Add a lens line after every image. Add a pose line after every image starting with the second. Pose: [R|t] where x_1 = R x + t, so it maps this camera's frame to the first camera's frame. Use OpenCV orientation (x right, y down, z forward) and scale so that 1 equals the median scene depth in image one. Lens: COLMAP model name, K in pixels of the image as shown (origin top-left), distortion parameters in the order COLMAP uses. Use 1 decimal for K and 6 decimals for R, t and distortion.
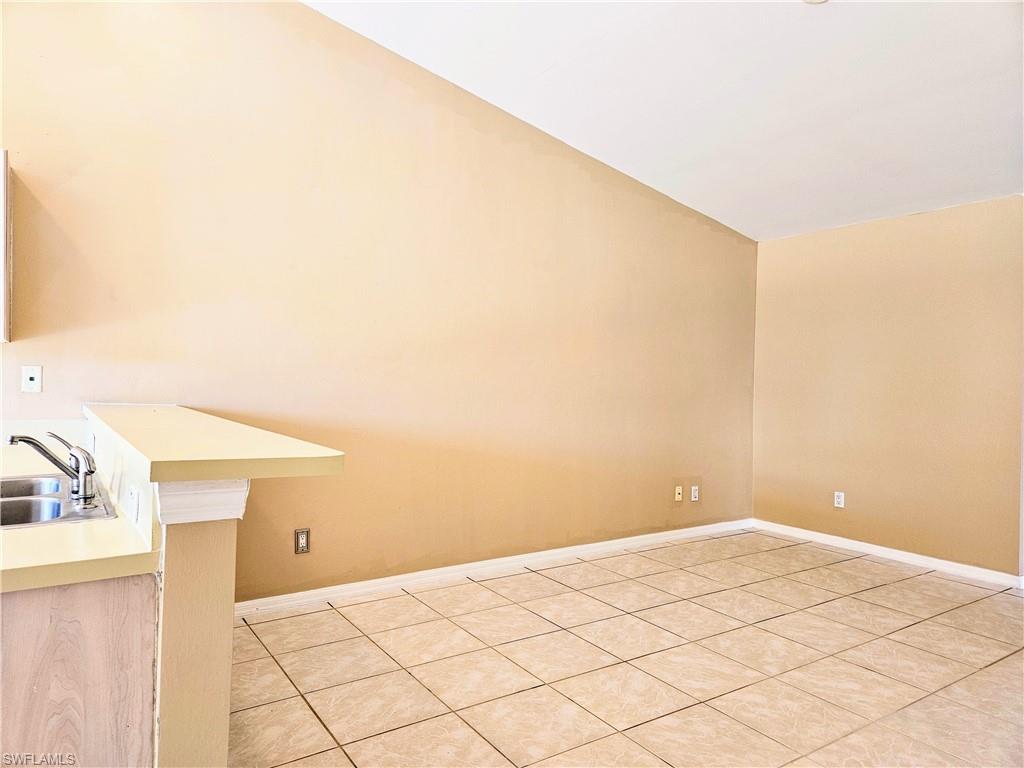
lens RADIAL K [[683.1, 0, 513.7], [0, 683.1, 380.5], [0, 0, 1]] dist [0.069443, -0.056224]
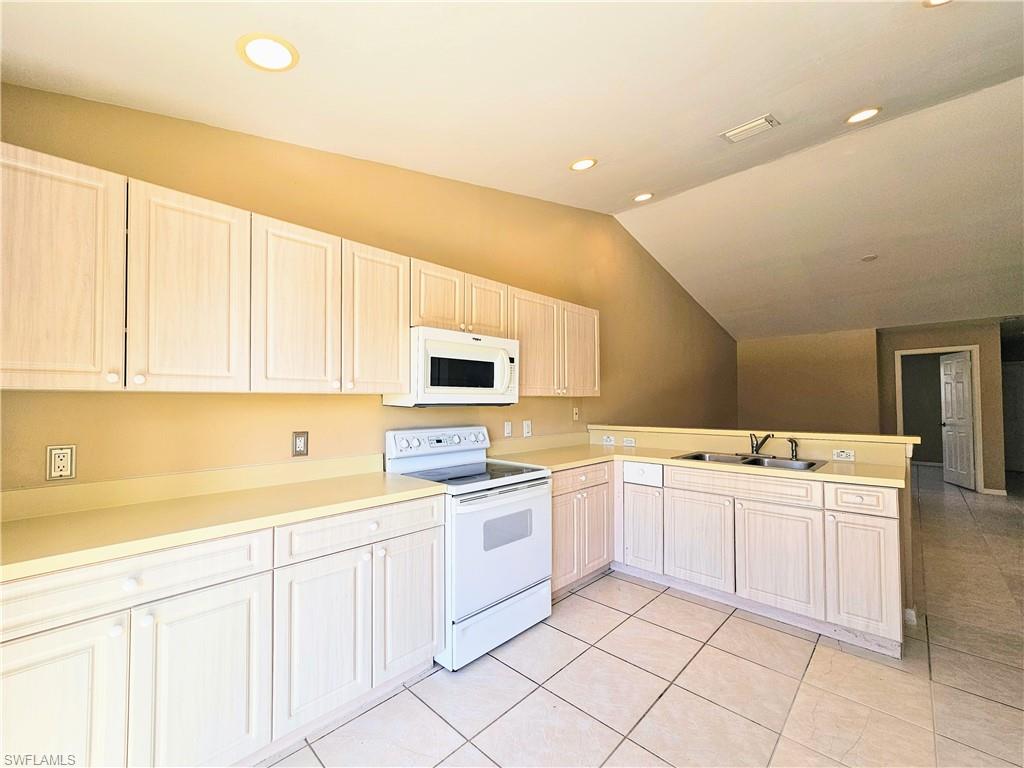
lens RADIAL K [[419.7, 0, 513.1], [0, 419.7, 393.8], [0, 0, 1]] dist [-0.000949, 0.000921]
pose [[0.976057, -0.014682, 0.217018, -1.156745], [0.021983, 0.999269, -0.031268, -0.026878], [-0.216400, 0.035290, 0.975667, -0.214404]]
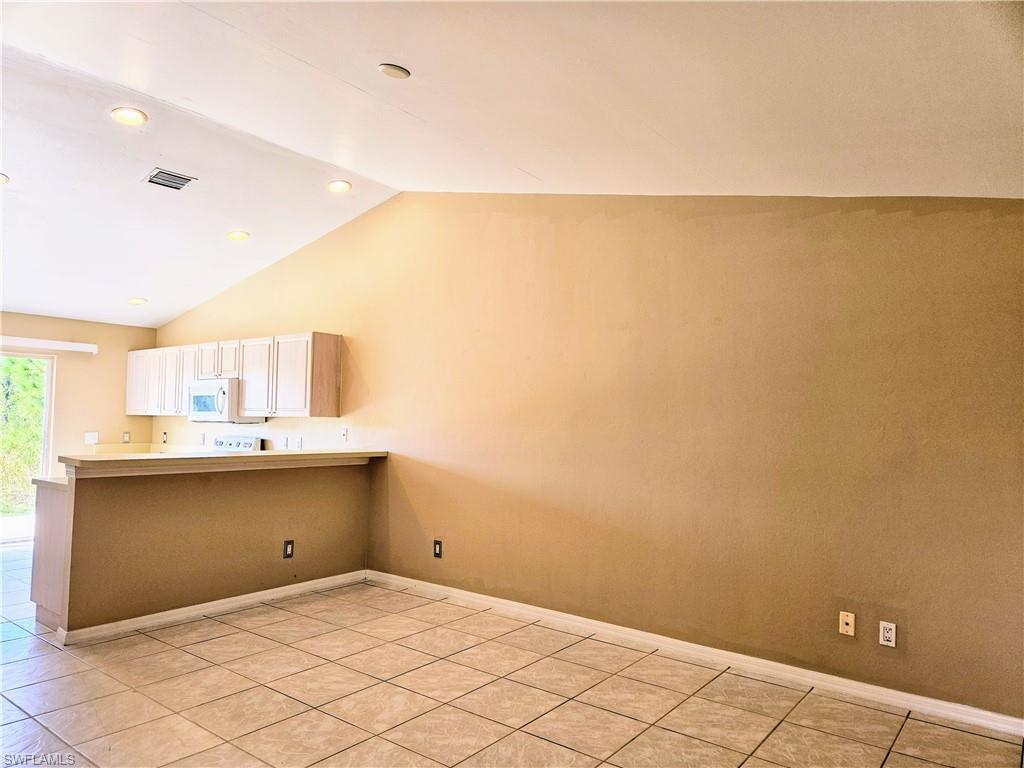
lens RADIAL K [[683.0, 0, 504.0], [0, 683.0, 389.5], [0, 0, 1]] dist [0.069338, -0.054078]
pose [[0.309166, -0.052723, -0.949545, 1.389116], [-0.023869, 0.997717, -0.063169, -0.020096], [0.950708, 0.042194, 0.307202, 0.821936]]
